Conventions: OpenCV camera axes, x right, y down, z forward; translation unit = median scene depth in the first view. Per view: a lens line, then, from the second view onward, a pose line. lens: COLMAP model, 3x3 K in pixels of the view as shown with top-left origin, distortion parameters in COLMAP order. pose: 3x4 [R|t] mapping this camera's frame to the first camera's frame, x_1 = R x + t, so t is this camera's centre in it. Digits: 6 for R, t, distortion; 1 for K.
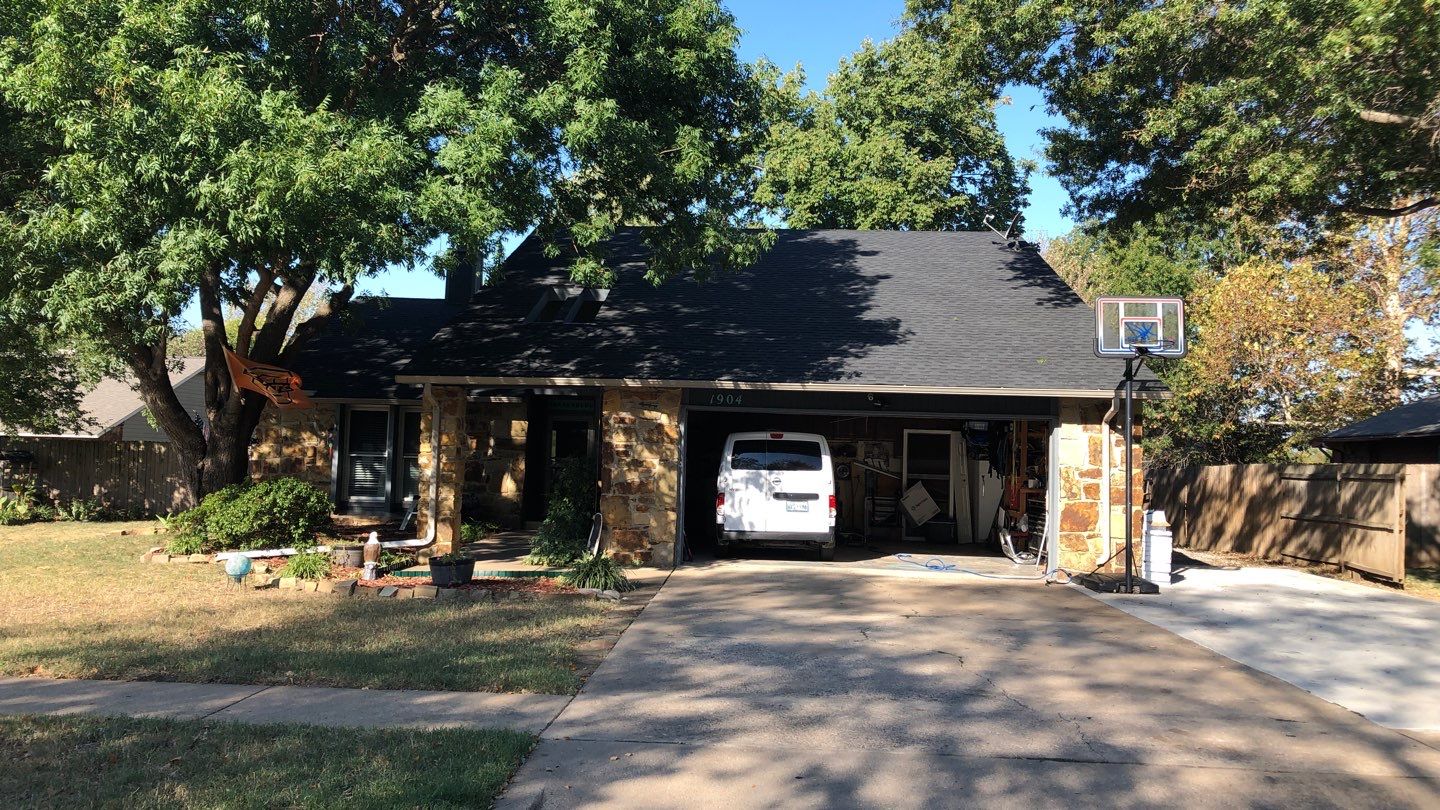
lens RADIAL K [[1163.8, 0, 719.0], [0, 1163.8, 383.3], [0, 0, 1]] dist [0.046739, -0.006989]
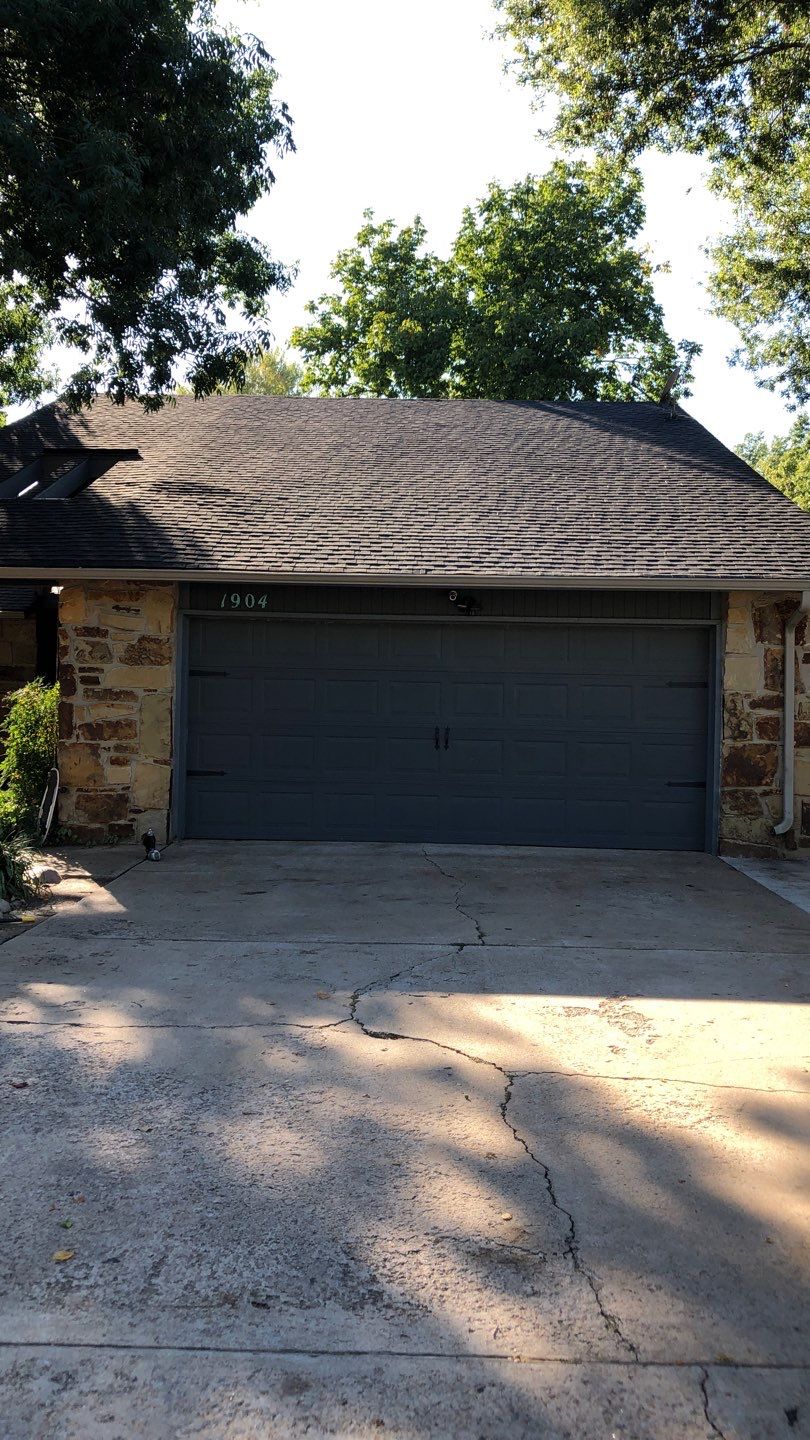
lens RADIAL K [[1170.5, 0, 413.8], [0, 1170.5, 689.8], [0, 0, 1]] dist [0.039766, -0.009964]
pose [[0.999655, -0.010246, 0.024189, 0.090726], [0.008725, 0.998027, 0.062183, 0.024049], [-0.024778, -0.061951, 0.997772, 0.307208]]
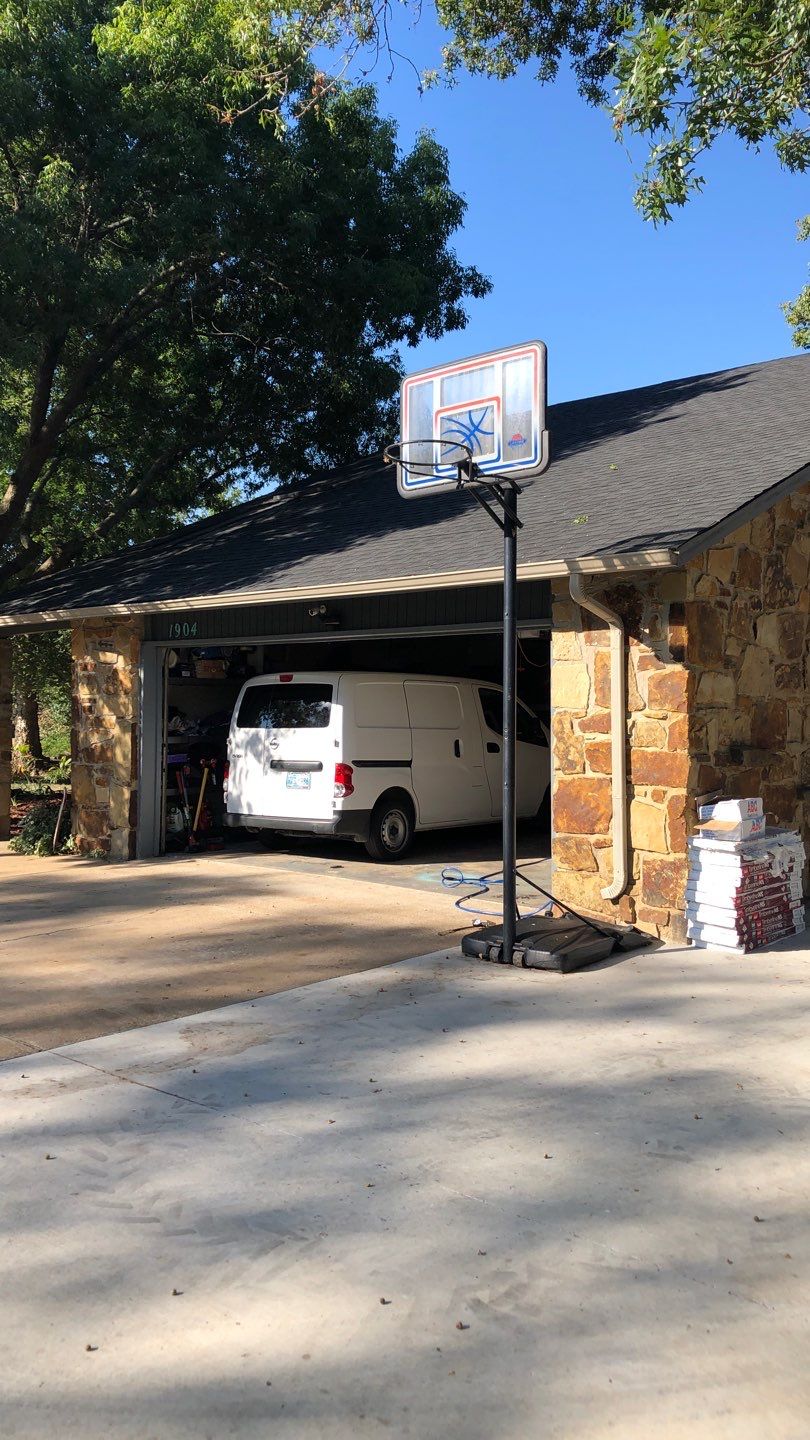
lens RADIAL K [[1170.5, 0, 413.8], [0, 1170.5, 689.8], [0, 0, 1]] dist [0.039766, -0.009964]
pose [[0.785453, -0.037762, -0.617769, 0.562625], [0.061536, 0.997956, 0.017237, 0.046740], [0.615855, -0.051554, 0.786171, 0.525905]]
